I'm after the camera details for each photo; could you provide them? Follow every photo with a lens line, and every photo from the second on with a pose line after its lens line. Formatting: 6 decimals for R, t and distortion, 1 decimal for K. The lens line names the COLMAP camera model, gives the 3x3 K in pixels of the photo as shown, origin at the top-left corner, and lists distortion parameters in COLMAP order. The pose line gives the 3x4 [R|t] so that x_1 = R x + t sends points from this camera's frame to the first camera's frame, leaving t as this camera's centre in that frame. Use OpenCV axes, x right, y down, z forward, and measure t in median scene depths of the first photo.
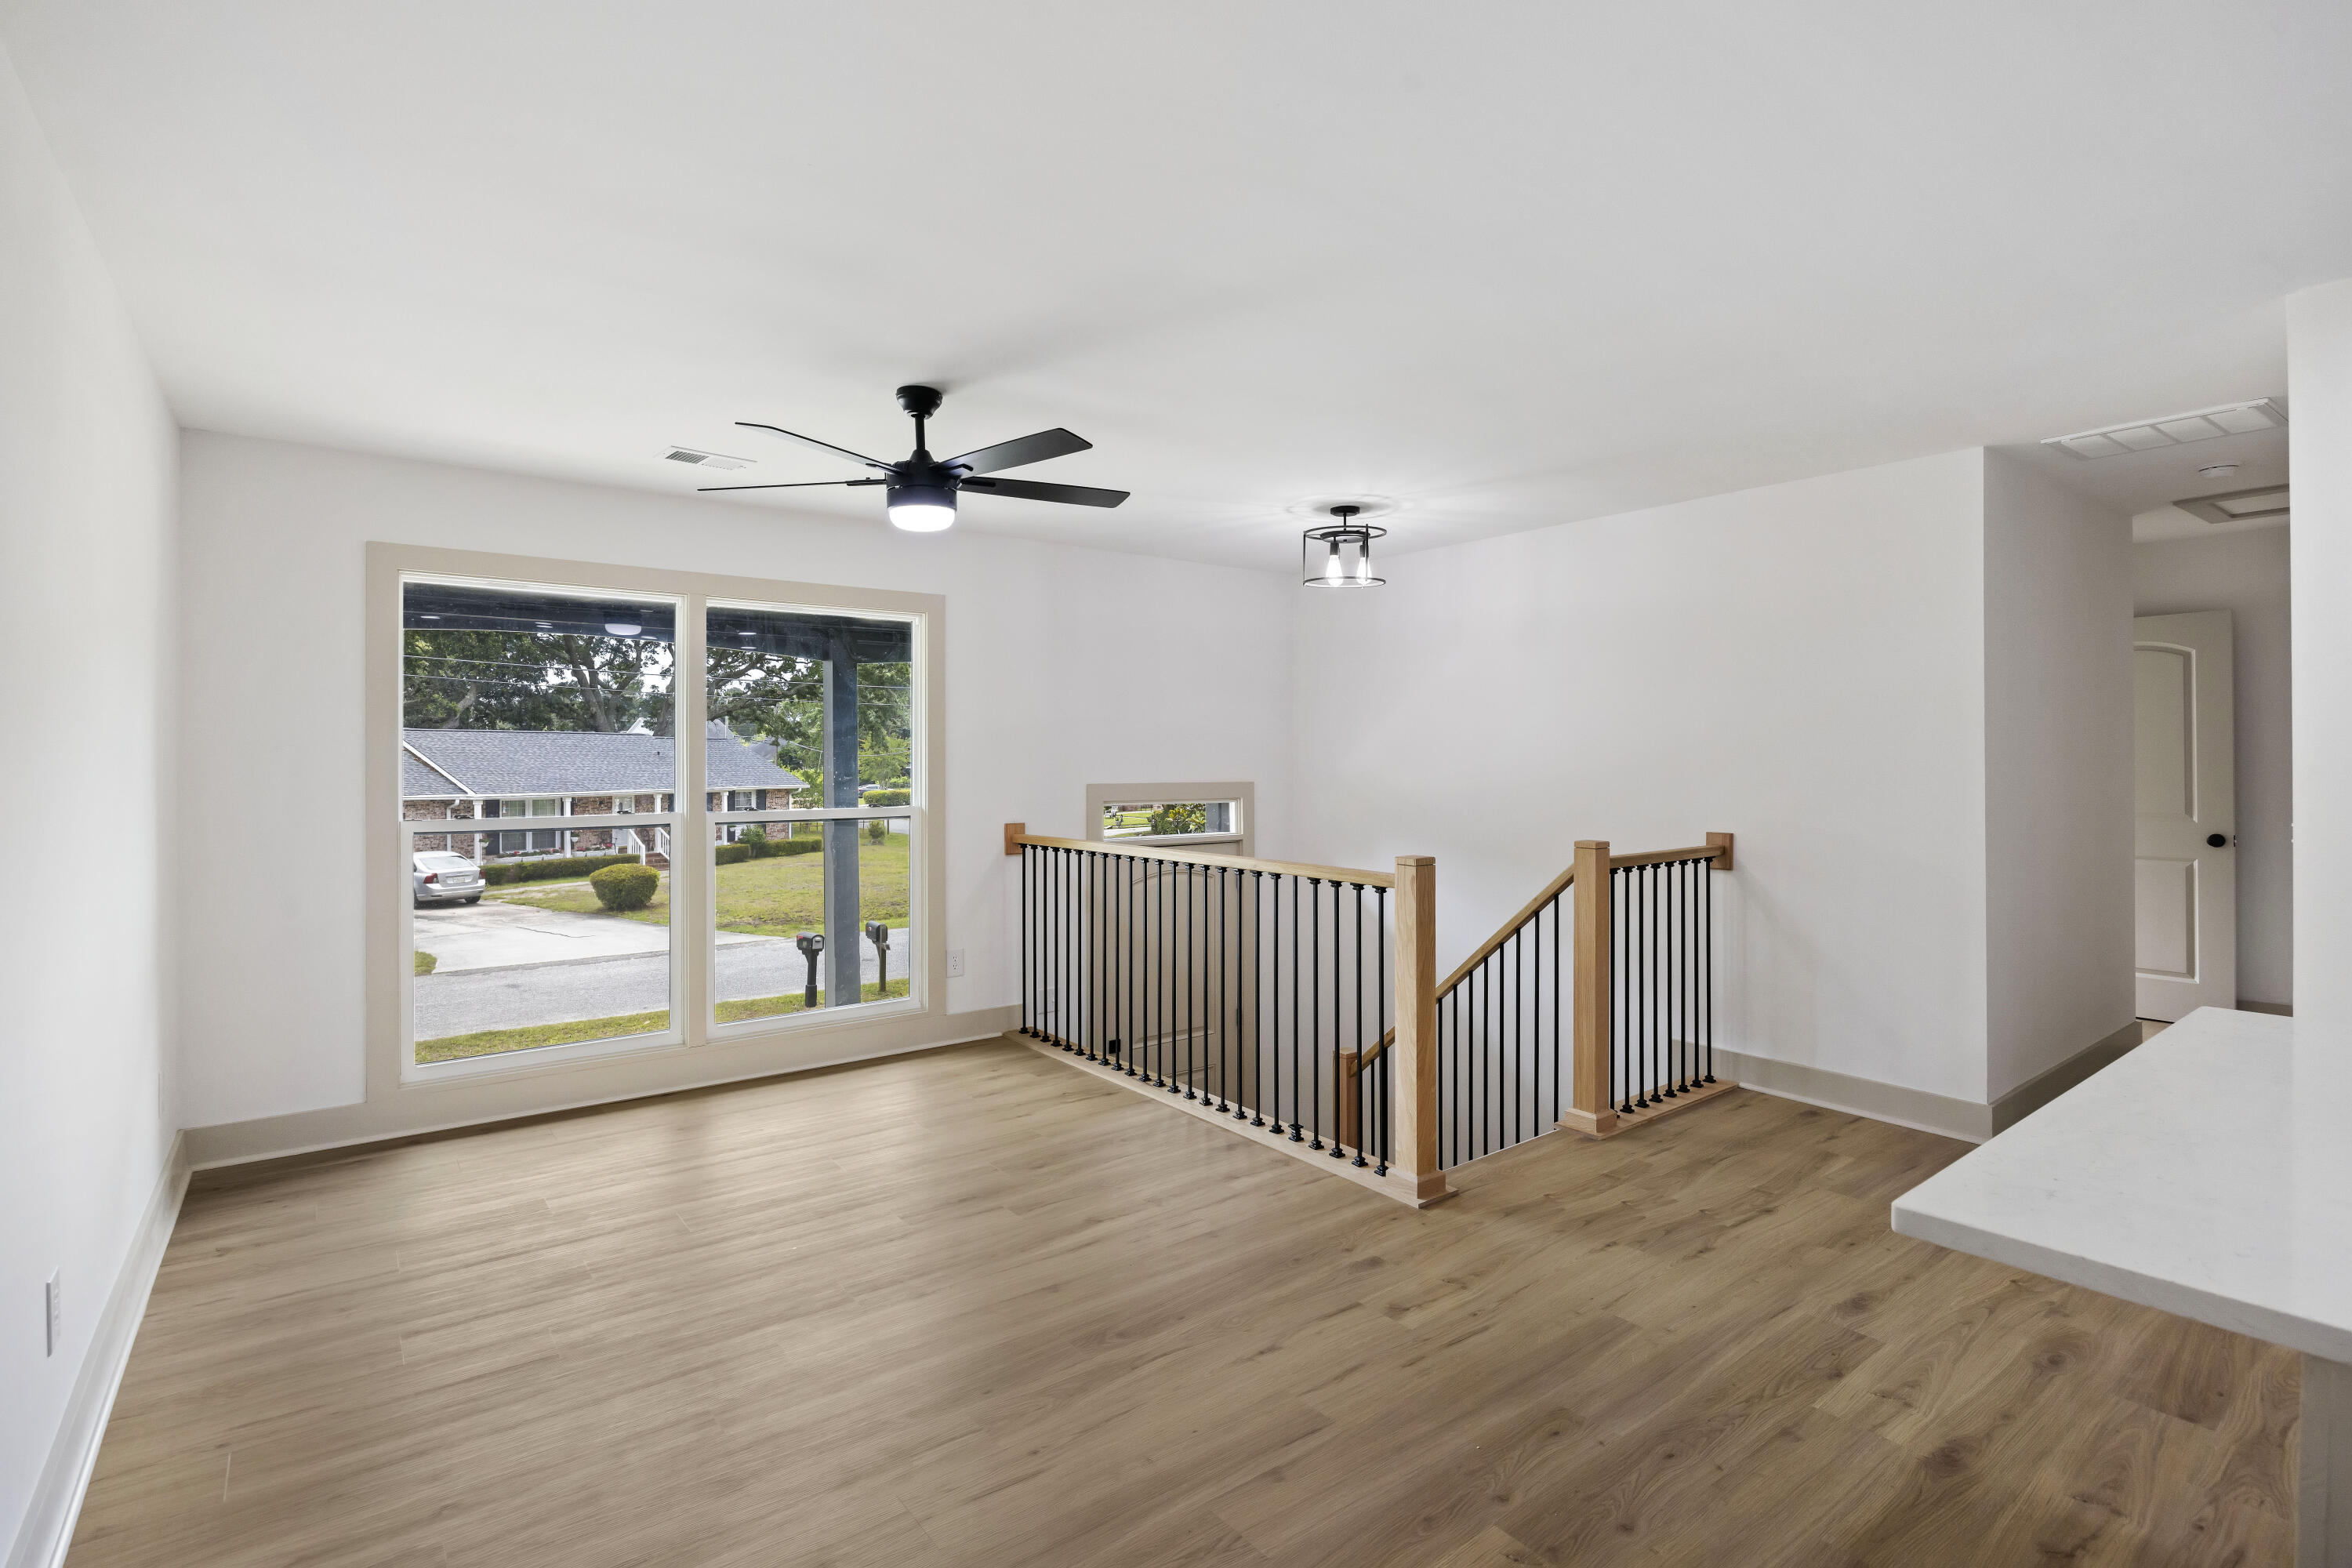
lens RADIAL K [[1114.2, 0, 1172.8], [0, 1114.2, 760.4], [0, 0, 1]] dist [-0.011204, -0.000207]
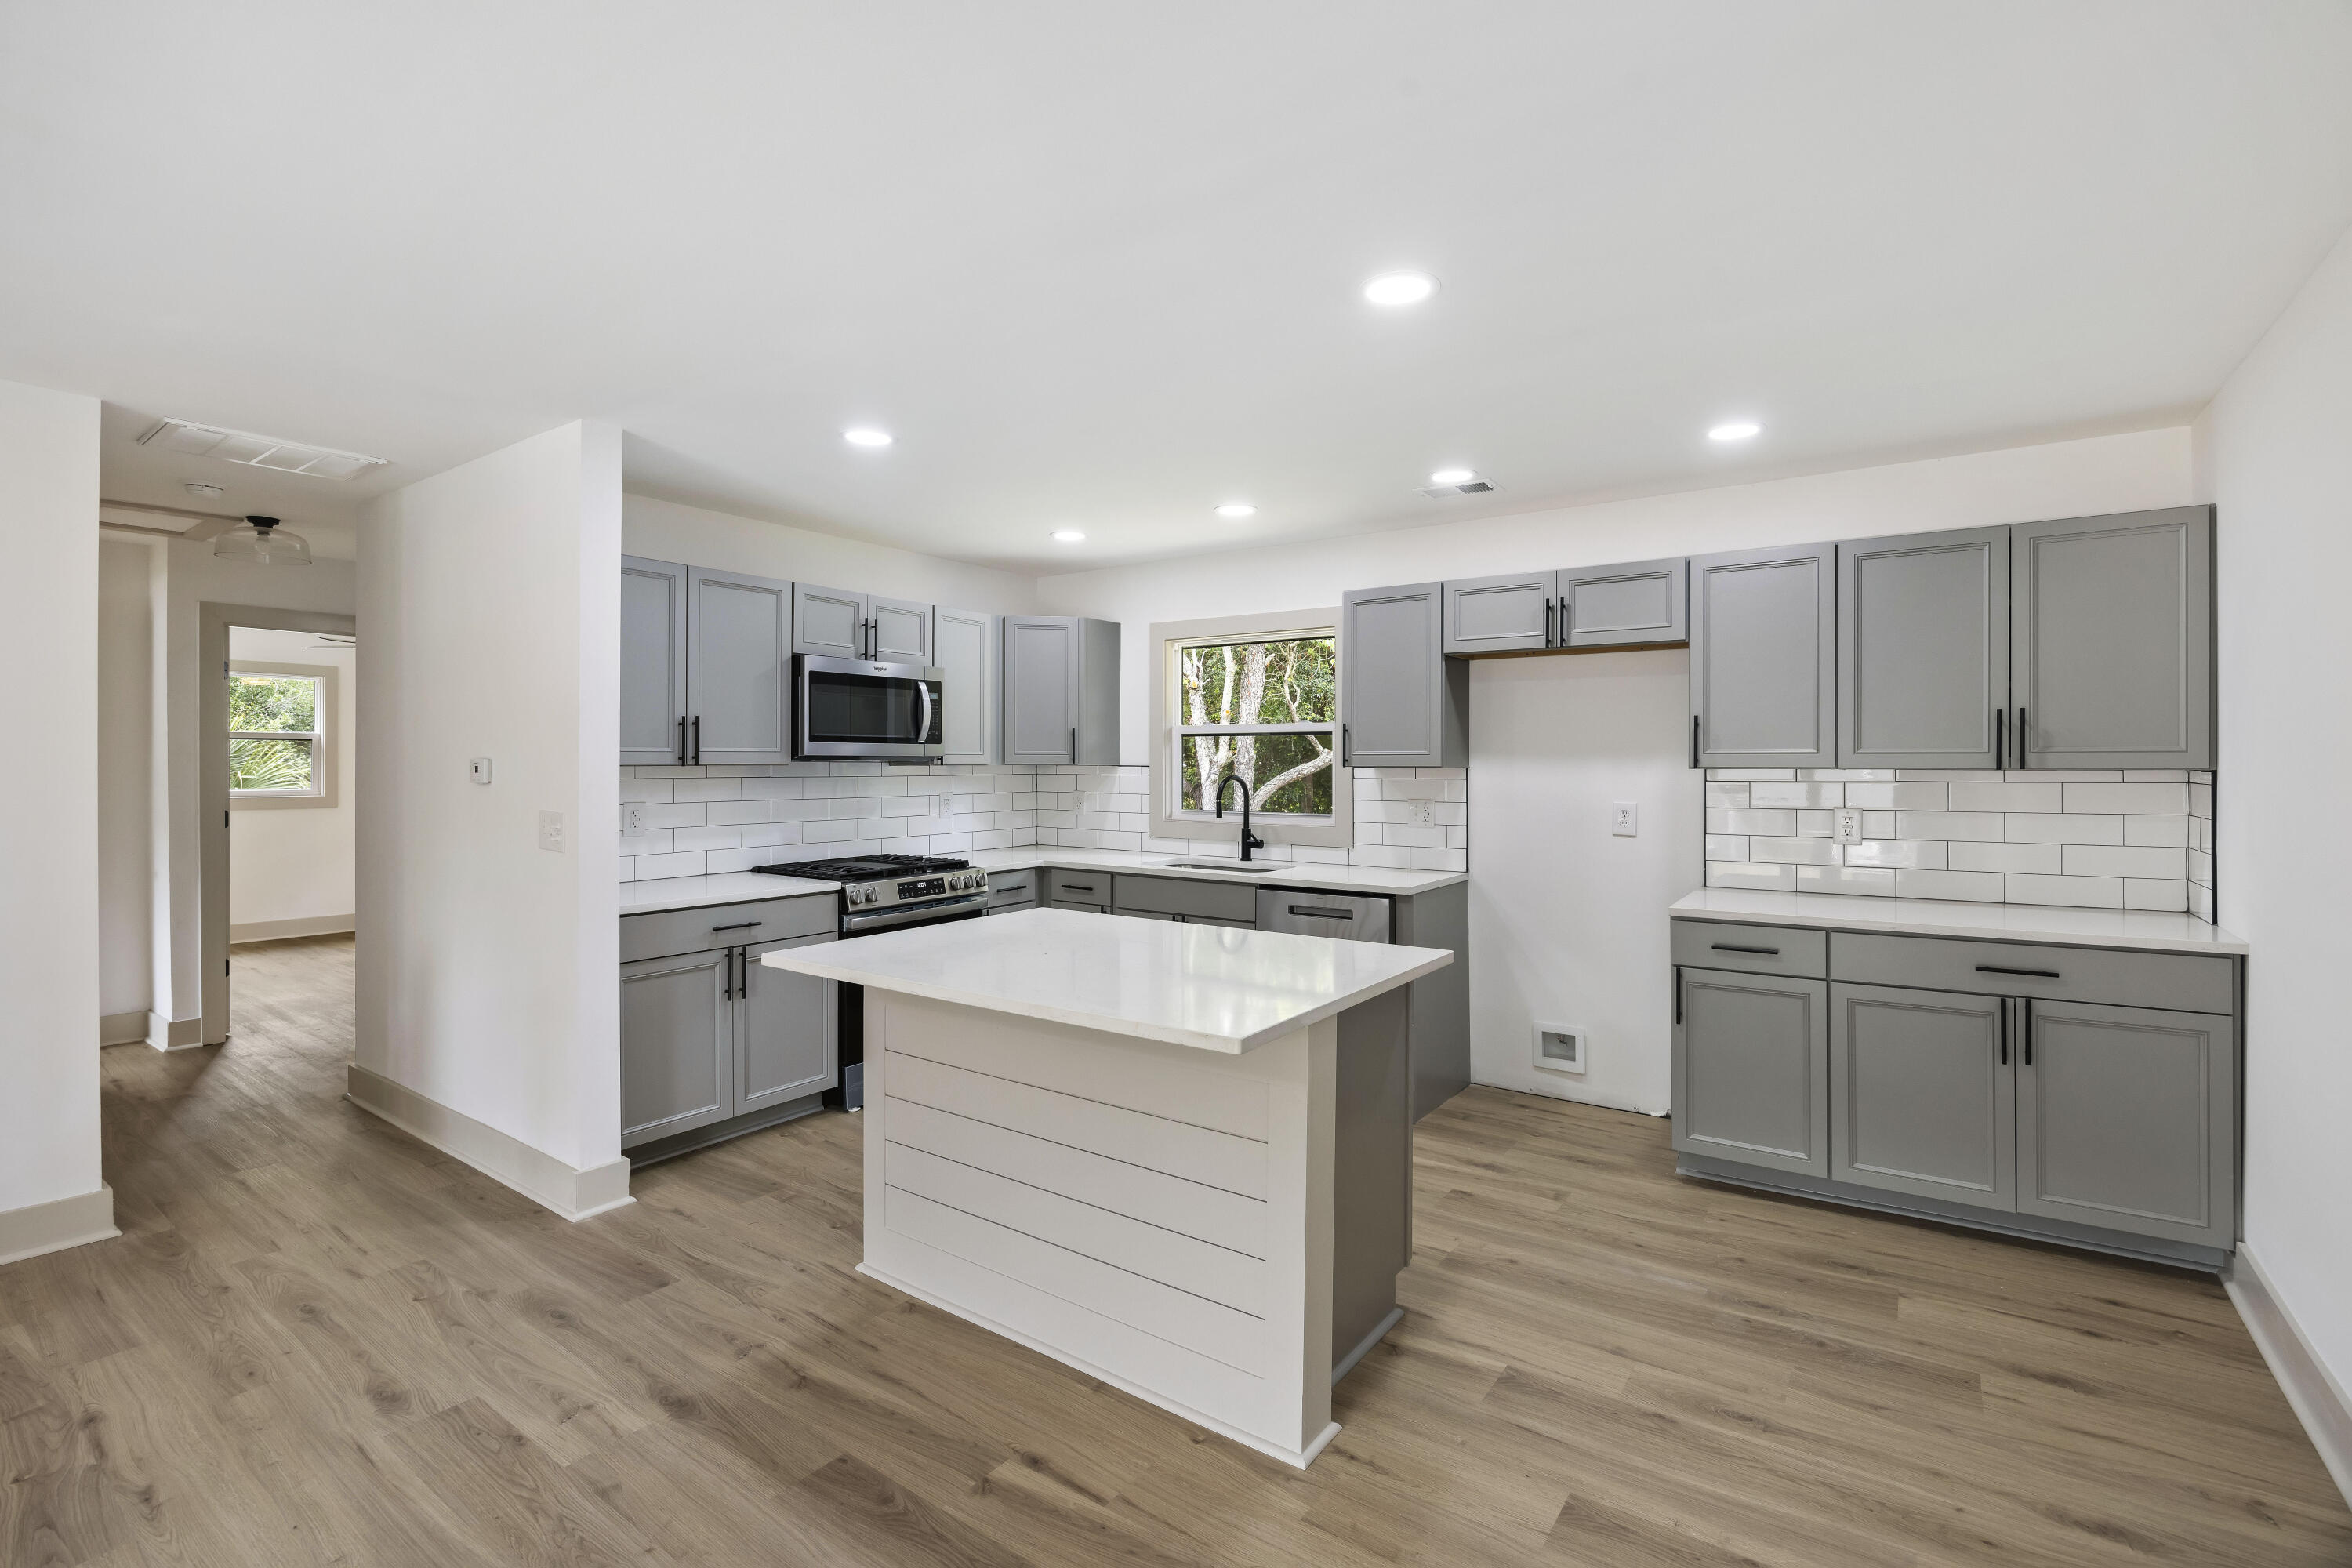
lens RADIAL K [[1055.2, 0, 1177.4], [0, 1055.2, 764.1], [0, 0, 1]] dist [-0.021976, 0.004669]
pose [[-0.301706, 0.003060, 0.953396, -0.306673], [-0.000844, 0.999994, -0.003477, -0.010216], [-0.953401, -0.001854, -0.301702, 0.549678]]
